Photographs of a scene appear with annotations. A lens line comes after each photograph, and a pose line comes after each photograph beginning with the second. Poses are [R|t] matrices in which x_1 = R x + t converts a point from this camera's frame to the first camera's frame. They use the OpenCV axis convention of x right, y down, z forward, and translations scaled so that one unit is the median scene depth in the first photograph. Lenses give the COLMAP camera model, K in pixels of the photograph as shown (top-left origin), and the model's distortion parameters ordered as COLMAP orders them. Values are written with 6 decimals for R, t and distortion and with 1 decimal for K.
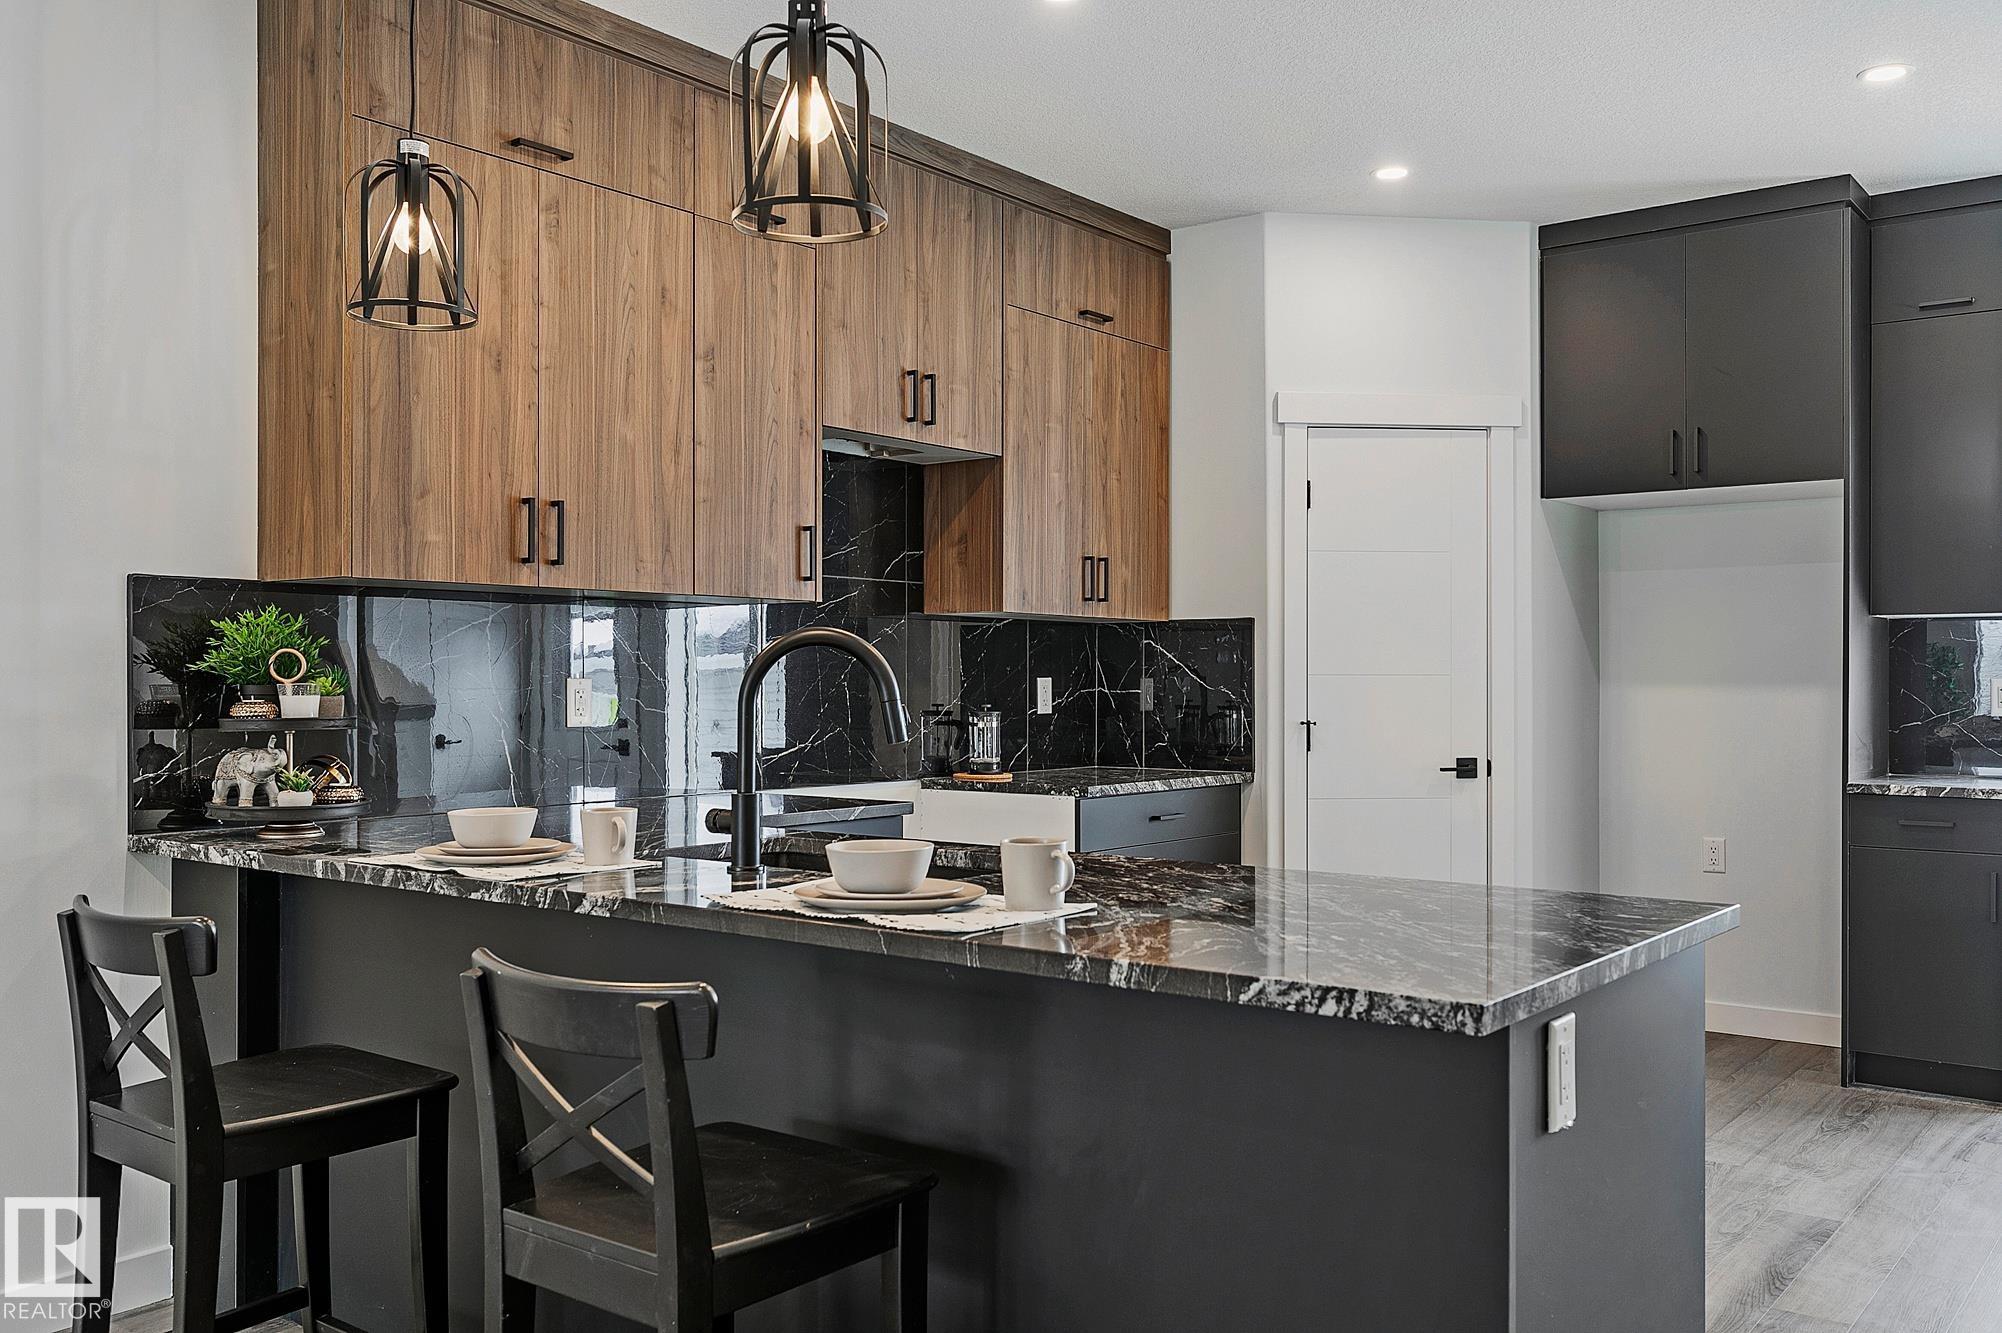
lens RADIAL K [[1667.9, 0, 1005.8], [0, 1667.9, 675.3], [0, 0, 1]] dist [0.008664, 0.000279]
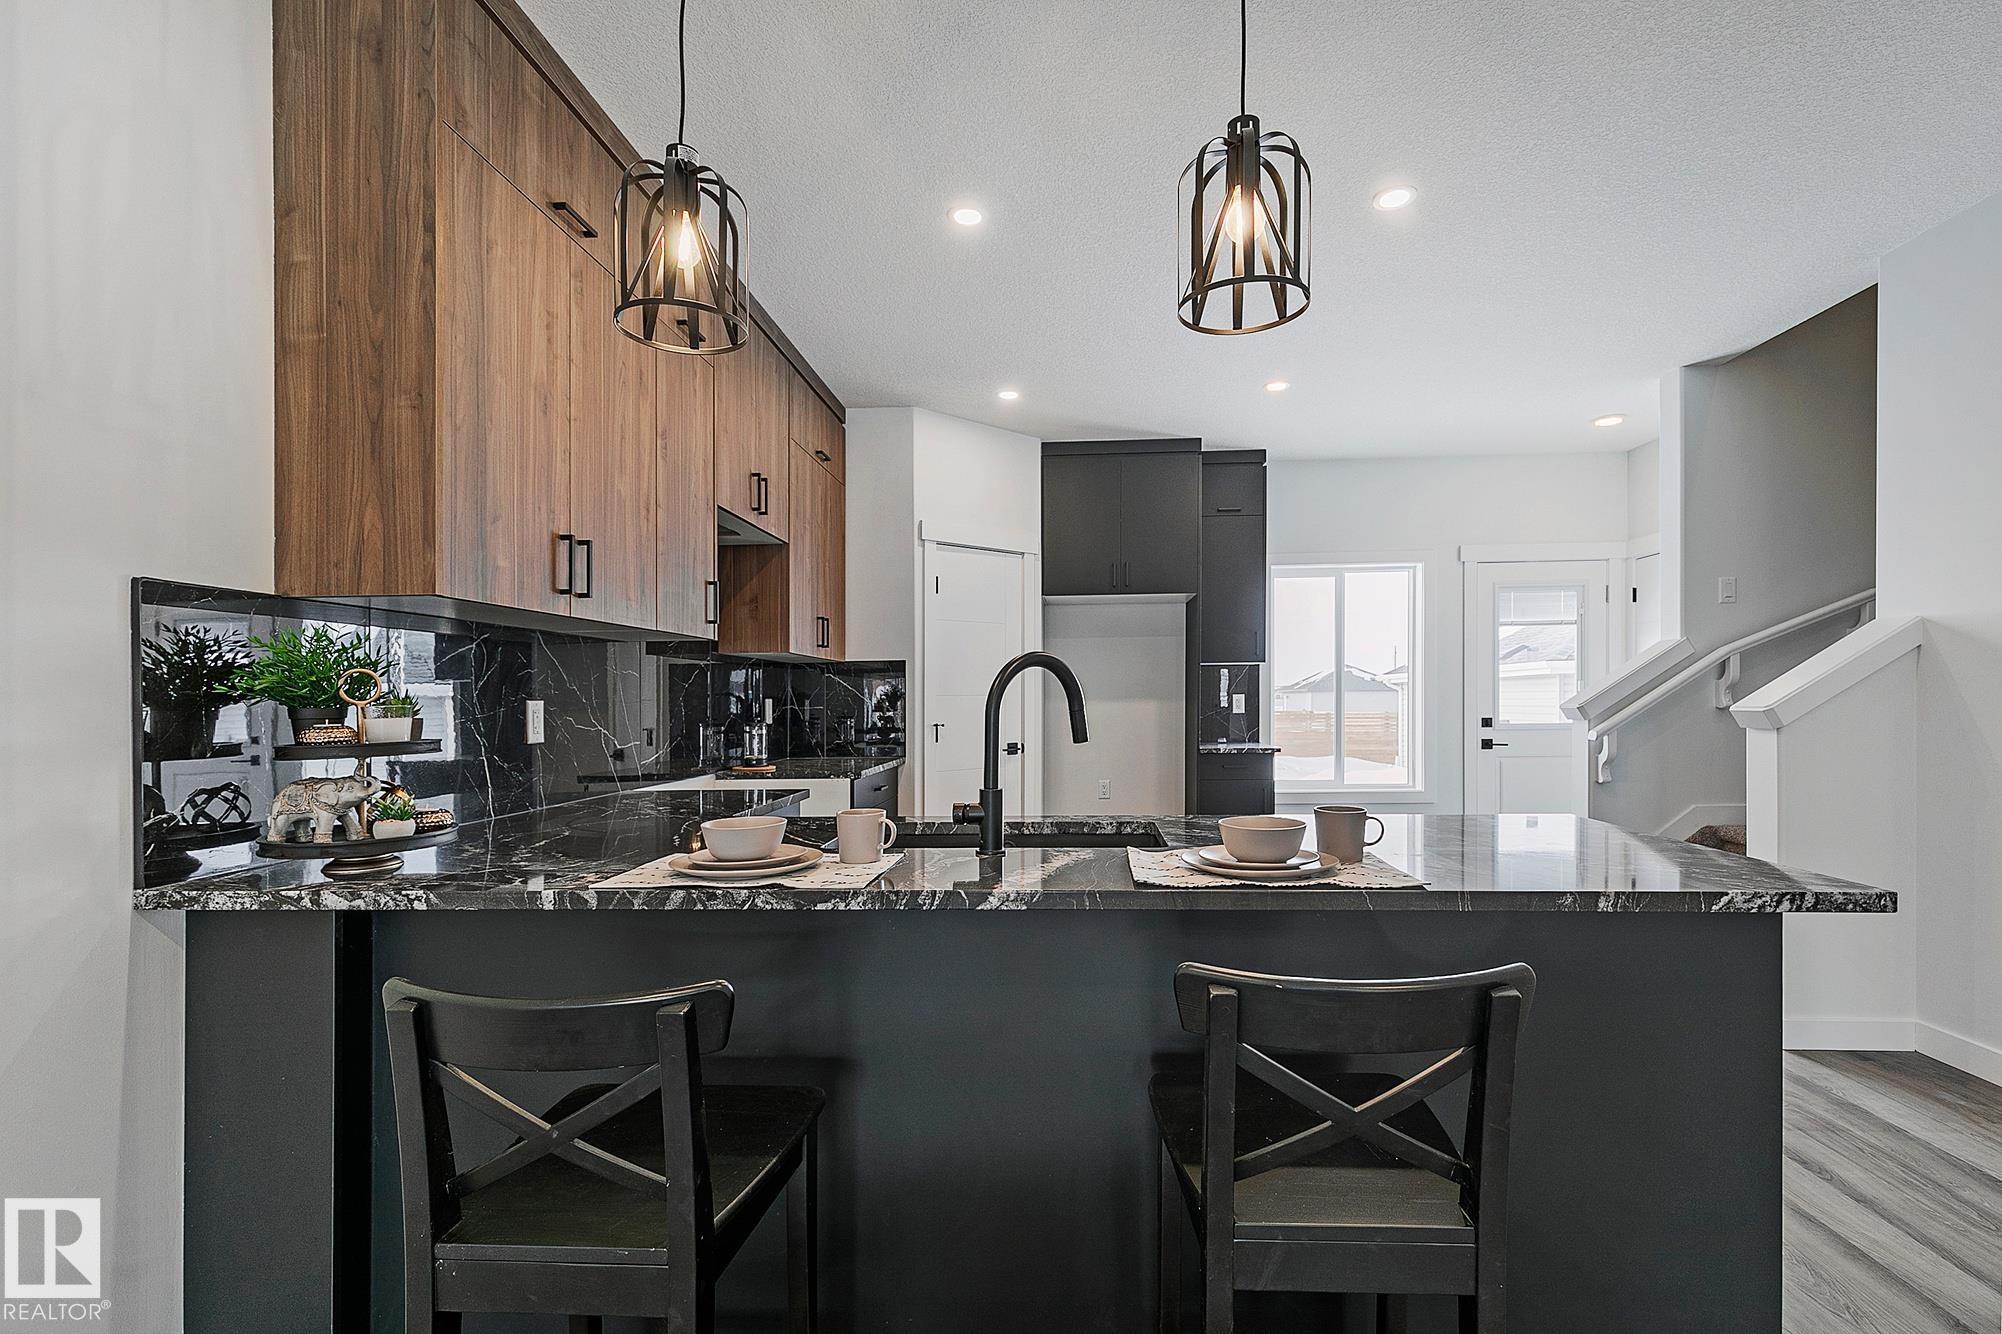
lens RADIAL K [[907.6, 0, 1035.7], [0, 907.6, 697.5], [0, 0, 1]] dist [0.011523, -0.001580]
pose [[0.820612, -0.008347, 0.571424, -0.384601], [0.010025, 0.999950, 0.000211, 0.003732], [-0.571397, 0.005555, 0.820655, 0.340556]]
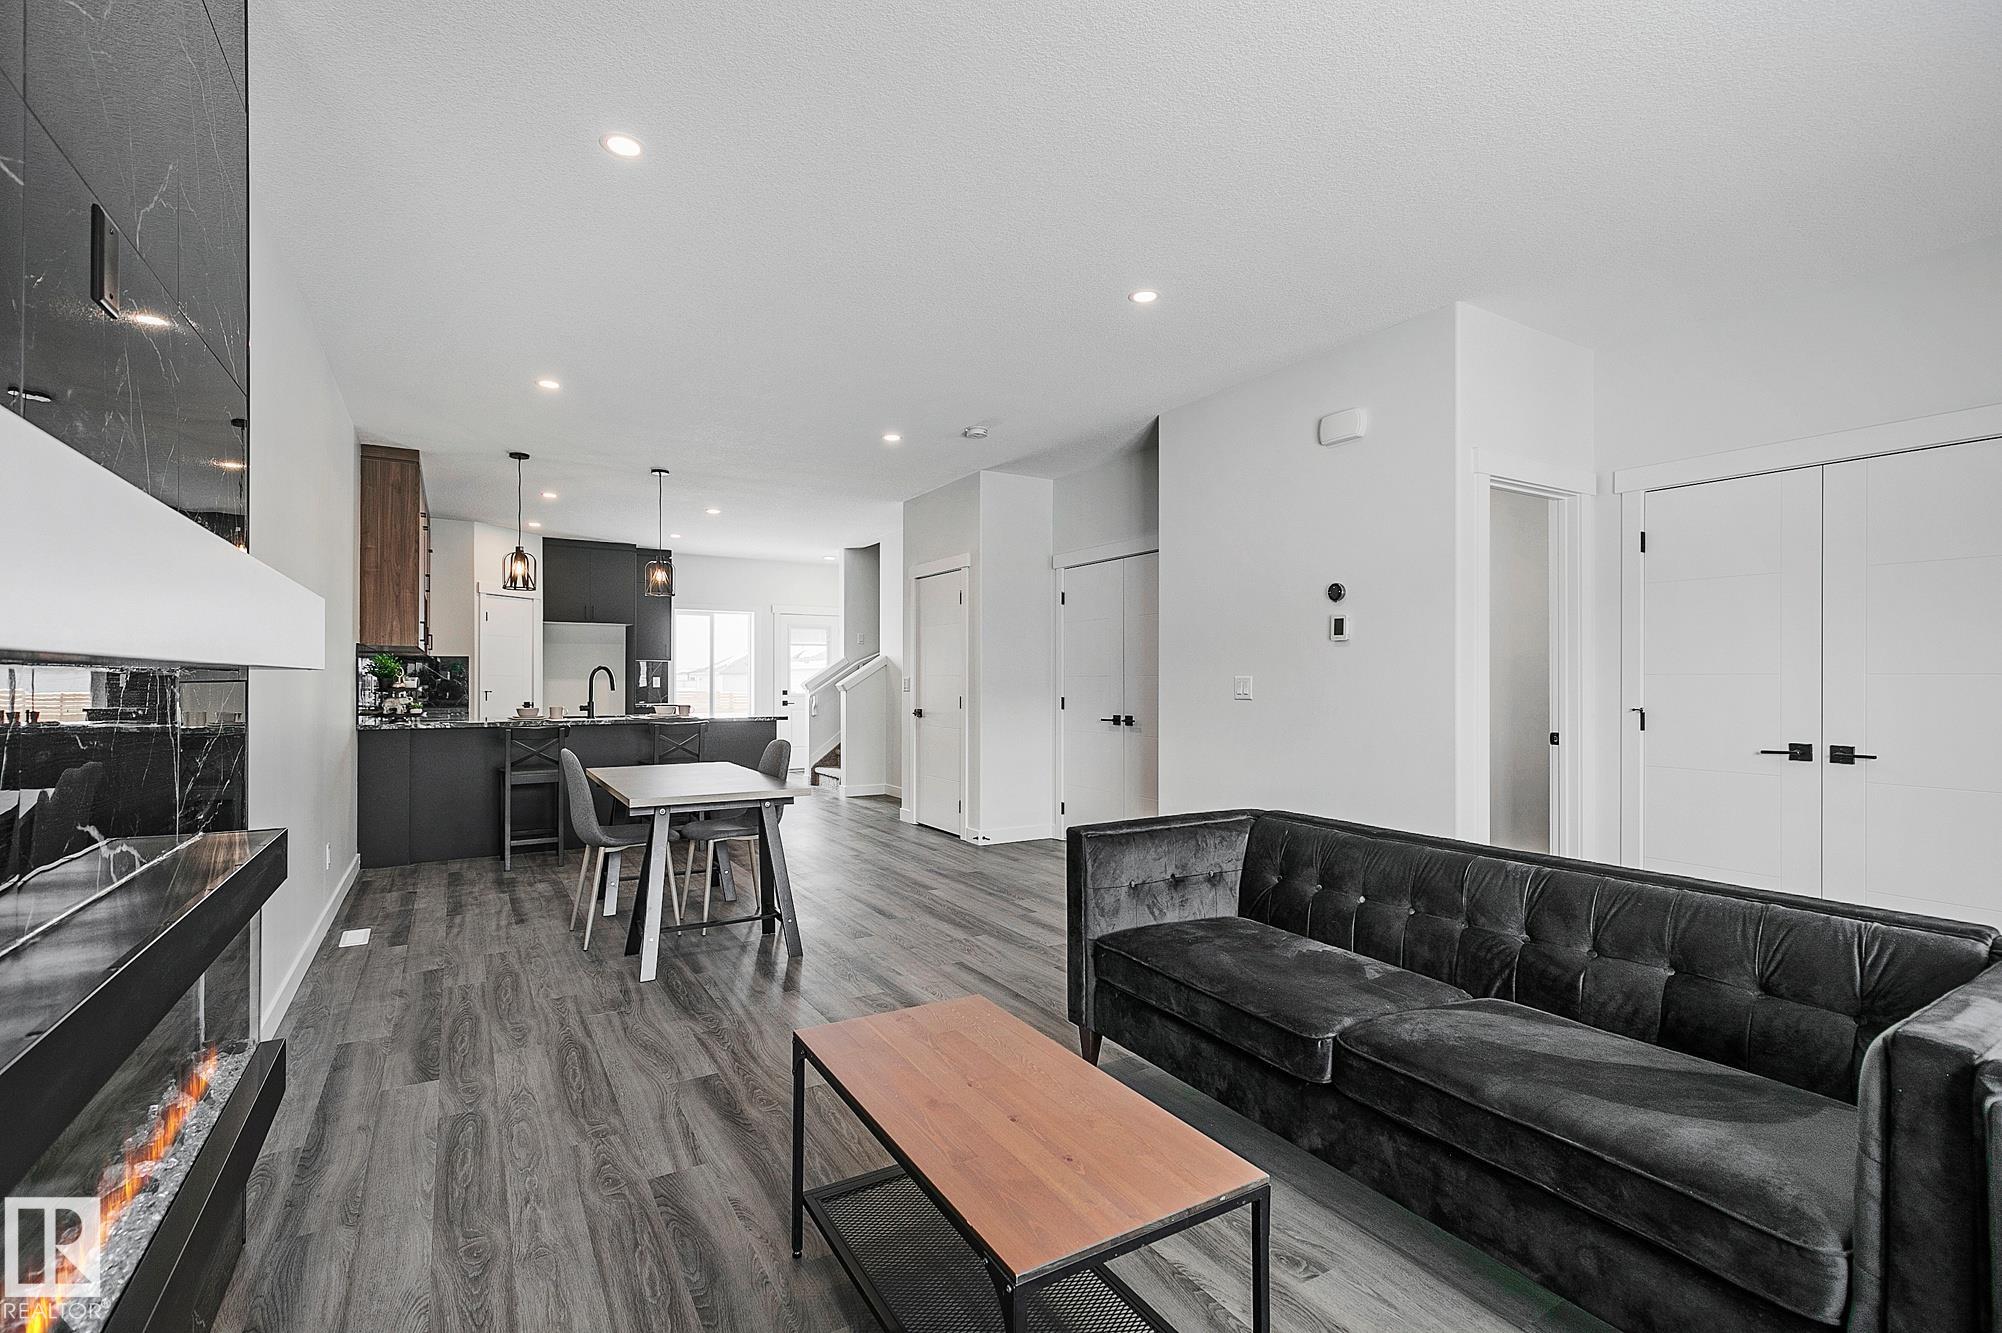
lens RADIAL K [[907.6, 0, 1010.0], [0, 907.6, 687.2], [0, 0, 1]] dist [0.011523, -0.001580]
pose [[0.357418, -0.008132, 0.933909, -1.600312], [-0.000838, 0.999959, 0.009028, 0.007509], [-0.933944, -0.004009, 0.357397, -0.750492]]
